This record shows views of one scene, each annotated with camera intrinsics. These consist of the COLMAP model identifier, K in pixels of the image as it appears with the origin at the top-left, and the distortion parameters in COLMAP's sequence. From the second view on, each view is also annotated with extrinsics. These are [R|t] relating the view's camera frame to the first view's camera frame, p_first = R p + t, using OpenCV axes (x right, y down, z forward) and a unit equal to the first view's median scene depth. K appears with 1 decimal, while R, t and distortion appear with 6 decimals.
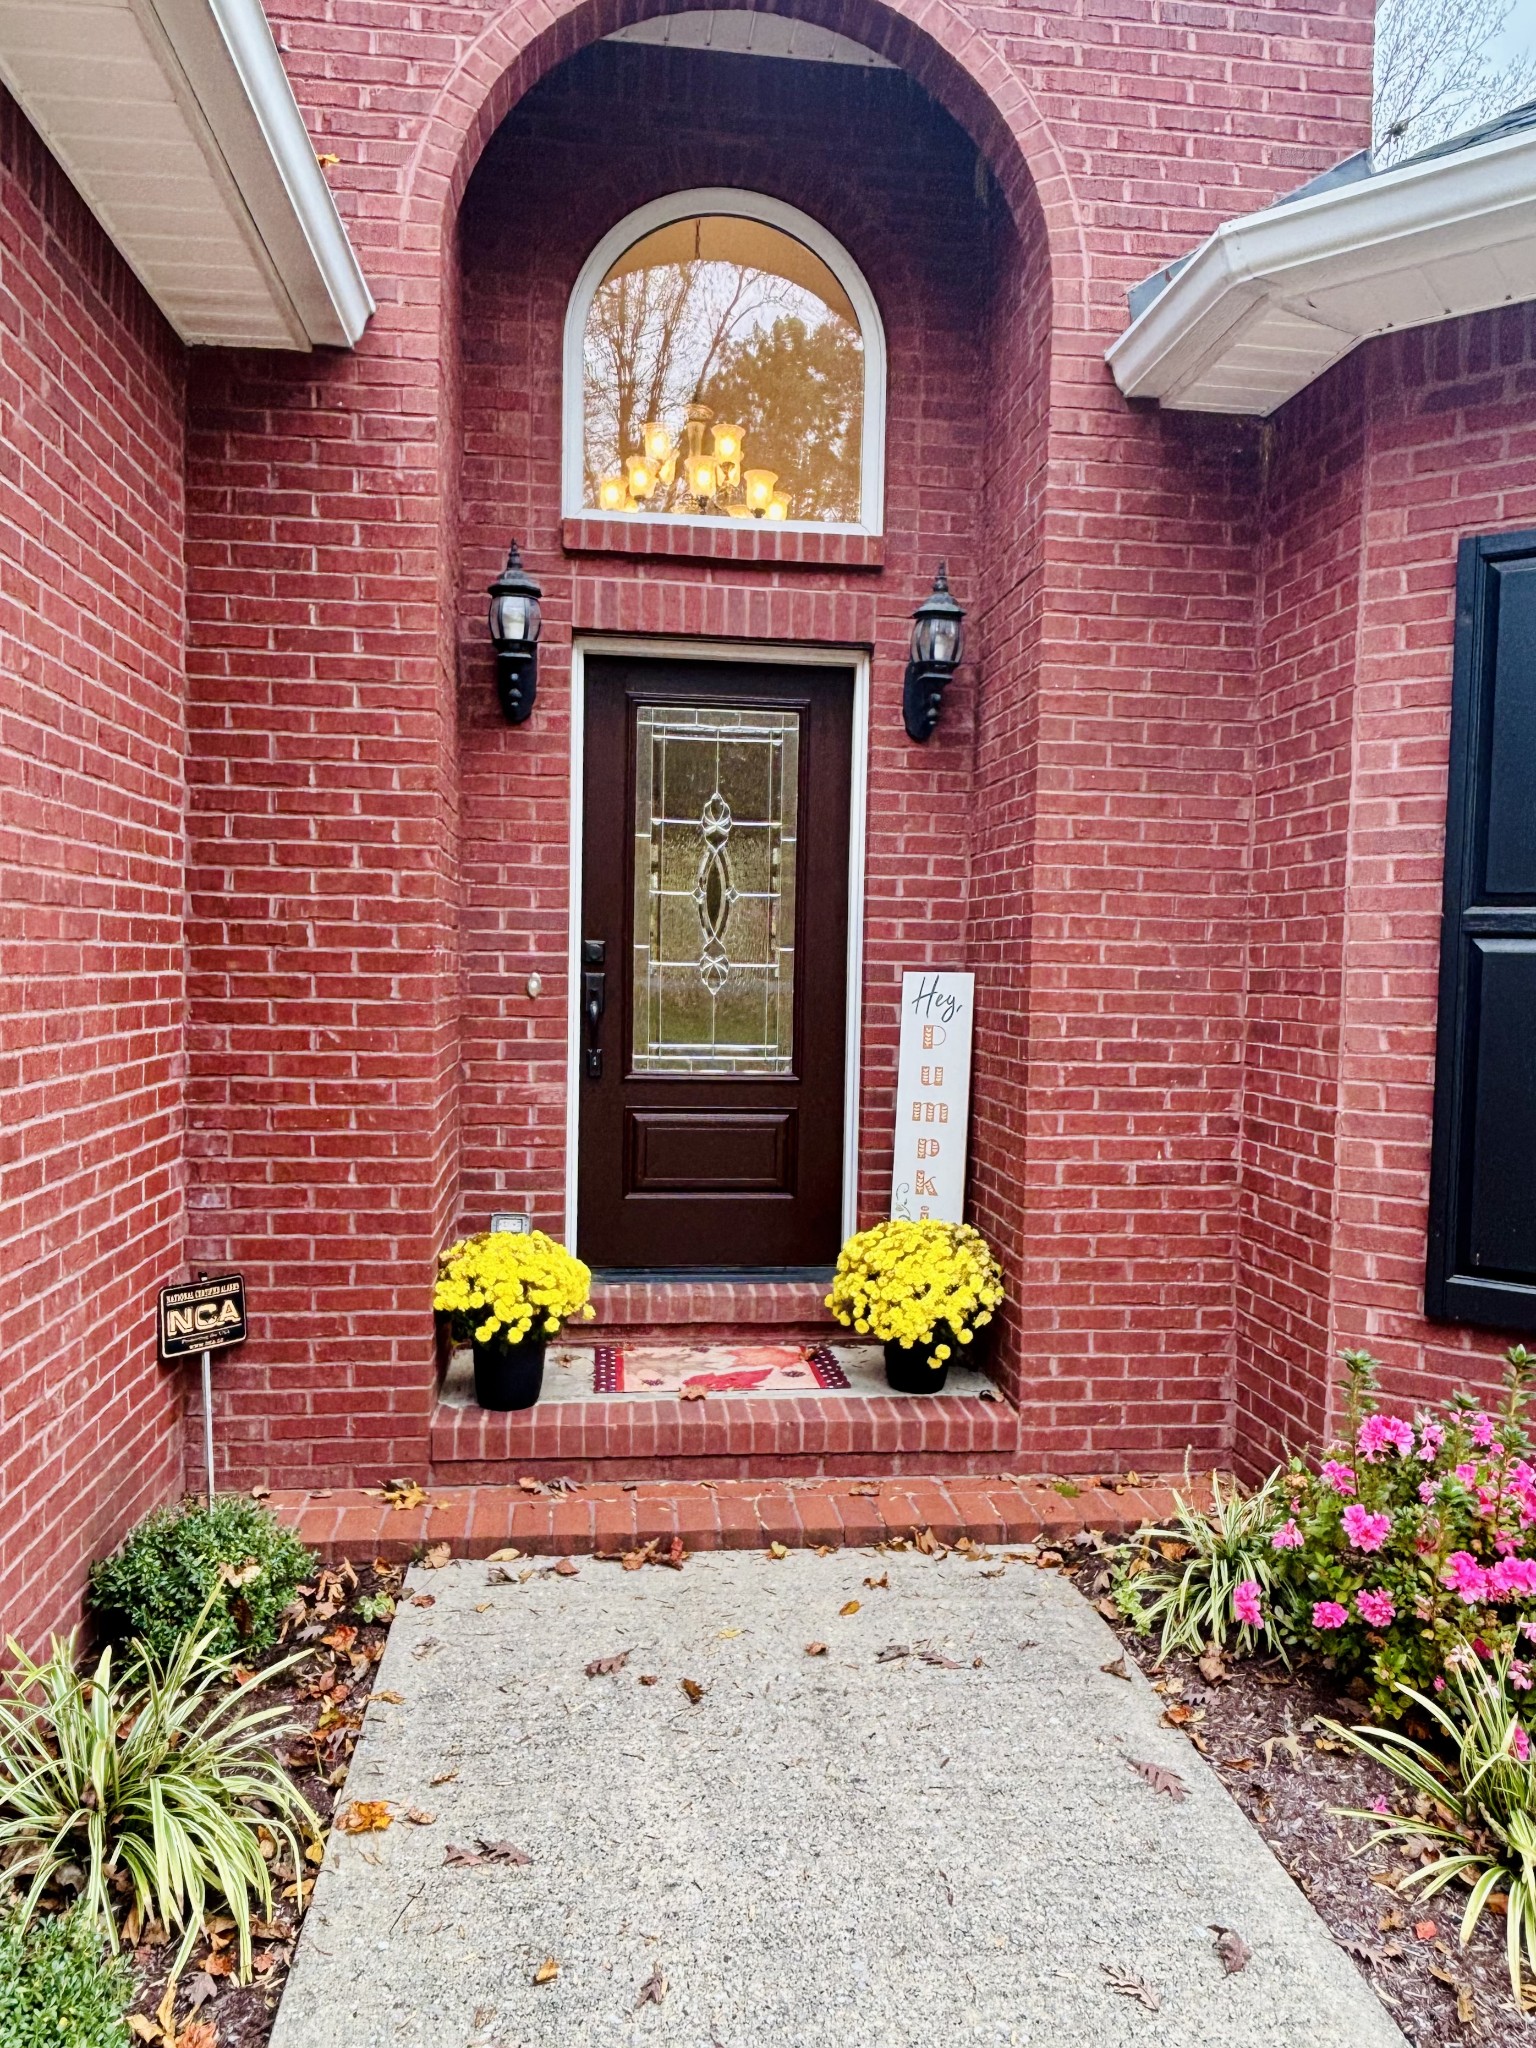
lens RADIAL K [[1472.4, 0, 768.0], [0, 1472.4, 1024.0], [0, 0, 1]] dist [0.029692, -0.002917]
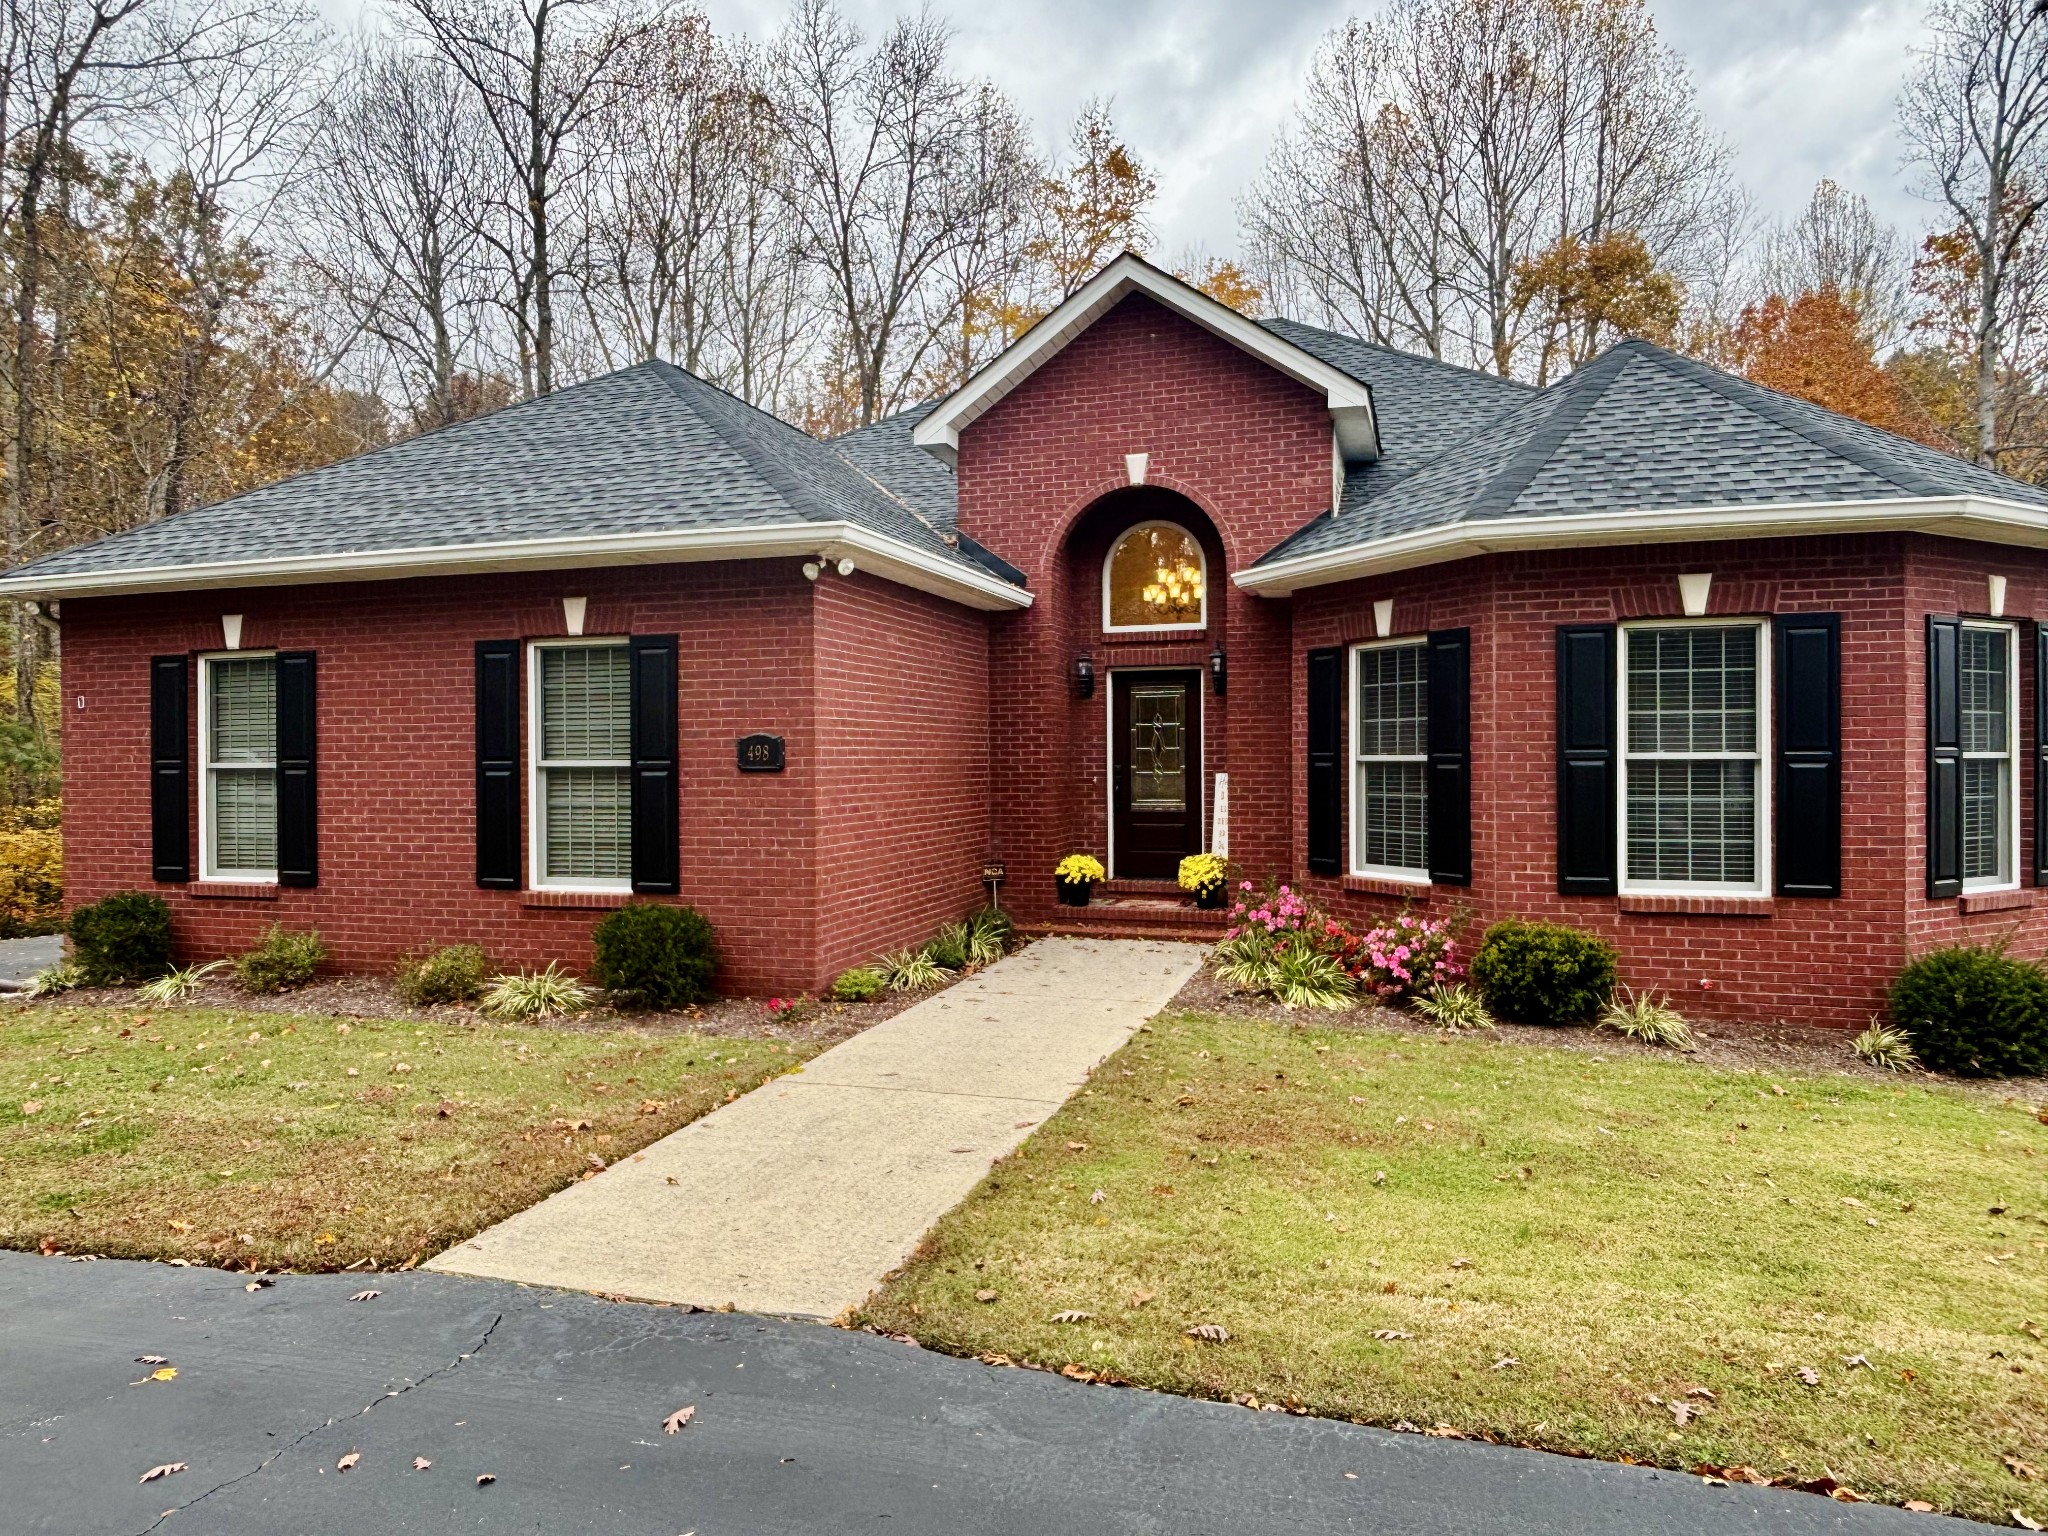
lens RADIAL K [[1279.7, 0, 1024.0], [0, 1279.7, 768.0], [0, 0, 1]] dist [0.006007, -0.004908]
pose [[0.908092, -0.024833, -0.418033, 0.888791], [0.007743, 0.999065, -0.042528, 0.064820], [0.418698, 0.035383, 0.907436, -1.616885]]
